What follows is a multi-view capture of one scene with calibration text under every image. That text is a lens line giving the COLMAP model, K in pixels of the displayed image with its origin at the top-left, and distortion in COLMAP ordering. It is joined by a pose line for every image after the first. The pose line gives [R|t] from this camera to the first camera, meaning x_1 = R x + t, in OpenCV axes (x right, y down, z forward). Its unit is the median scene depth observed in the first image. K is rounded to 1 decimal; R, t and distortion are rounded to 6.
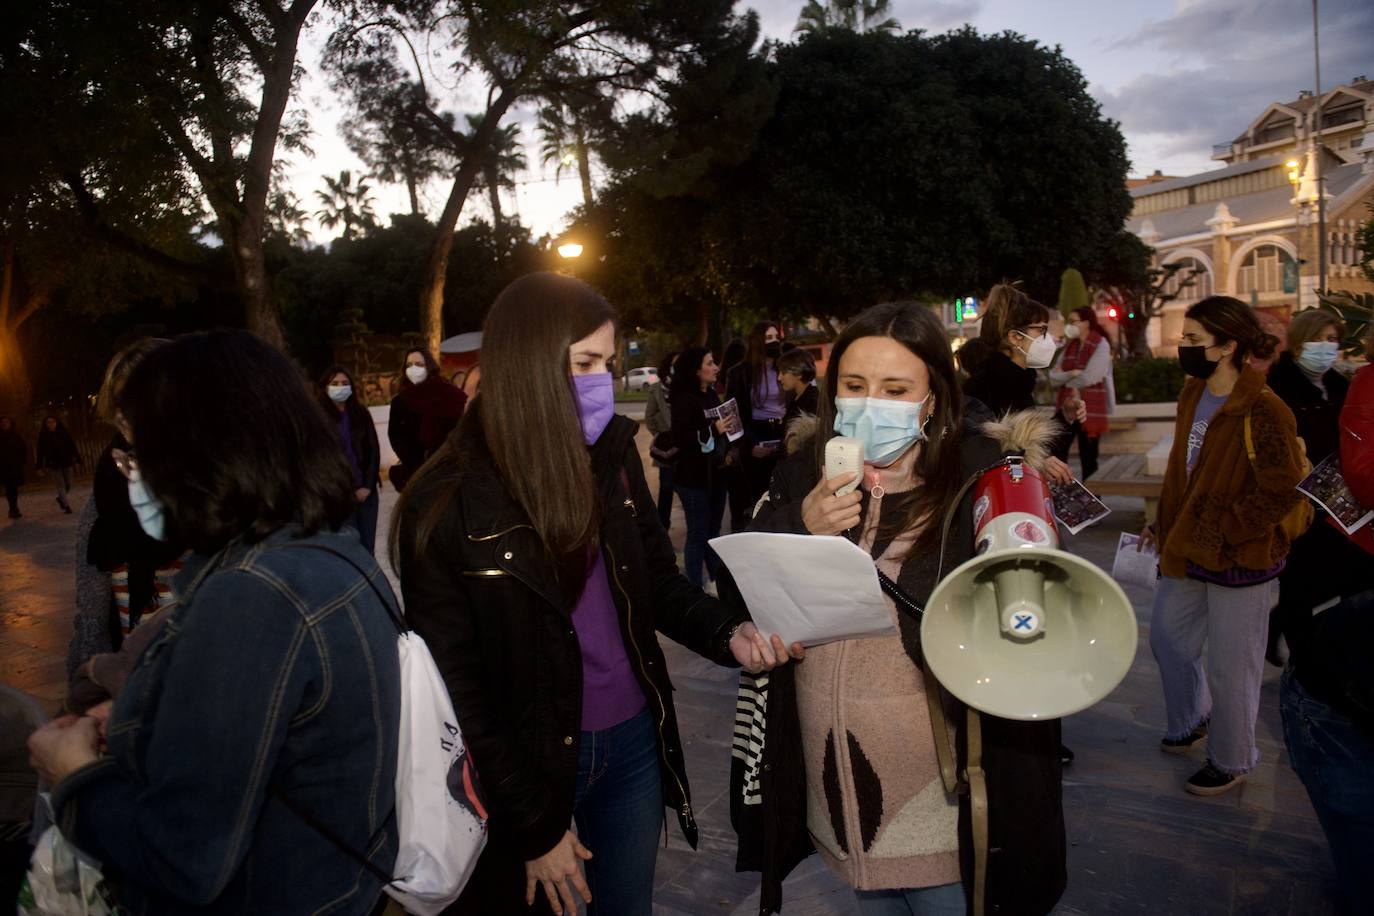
lens RADIAL K [[935.3, 0, 687.0], [0, 935.3, 458.0], [0, 0, 1]] dist [-0.044365, -0.001008]
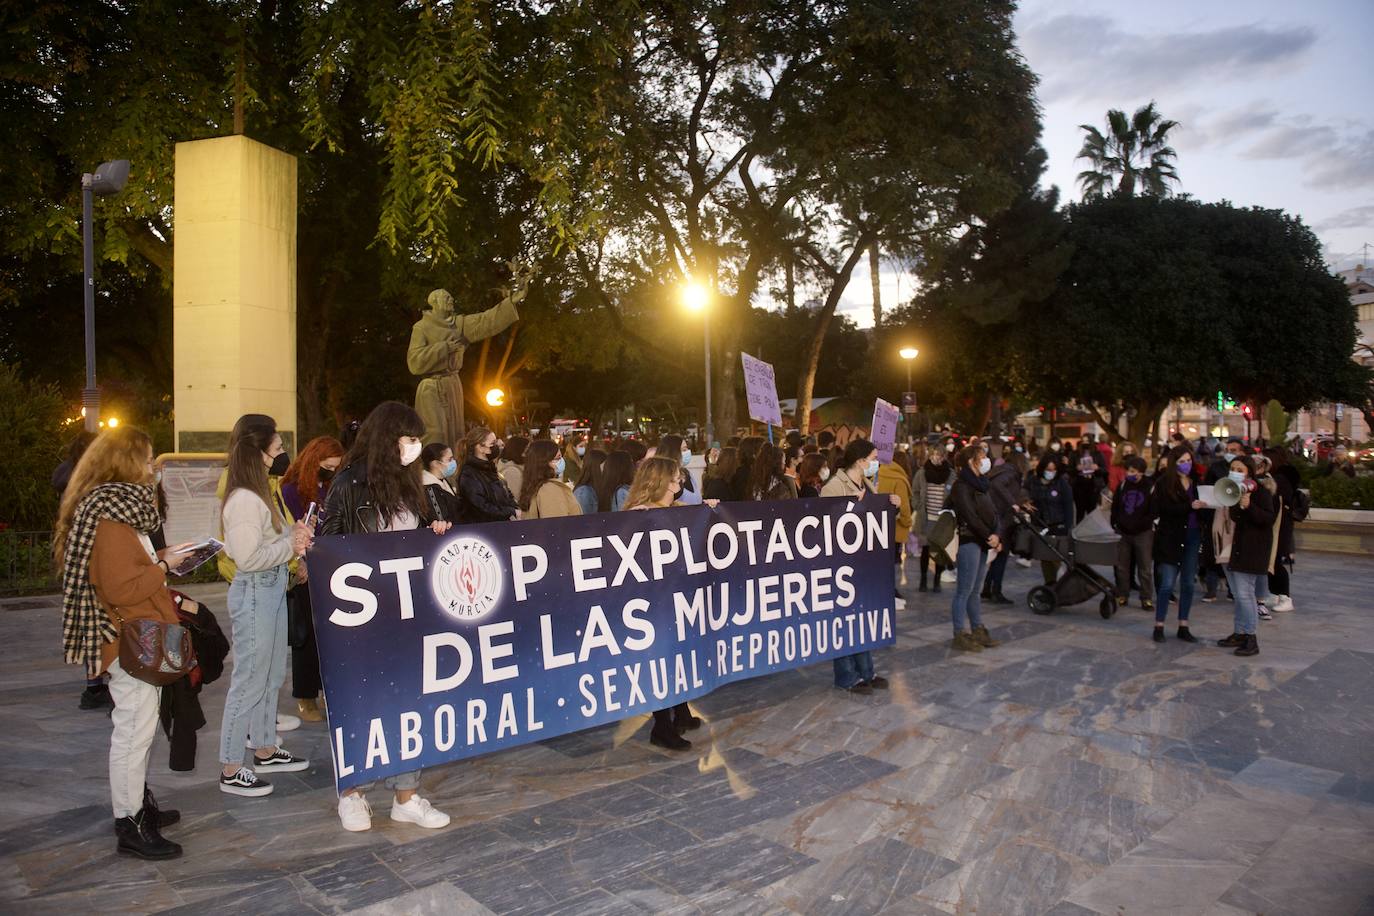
lens RADIAL K [[935.3, 0, 687.0], [0, 935.3, 458.0], [0, 0, 1]] dist [-0.044365, -0.001008]
pose [[0.966497, 0.068086, -0.247483, -0.094713], [-0.082850, 0.995321, -0.049729, 0.032903], [0.242939, 0.068567, 0.967615, -0.454830]]
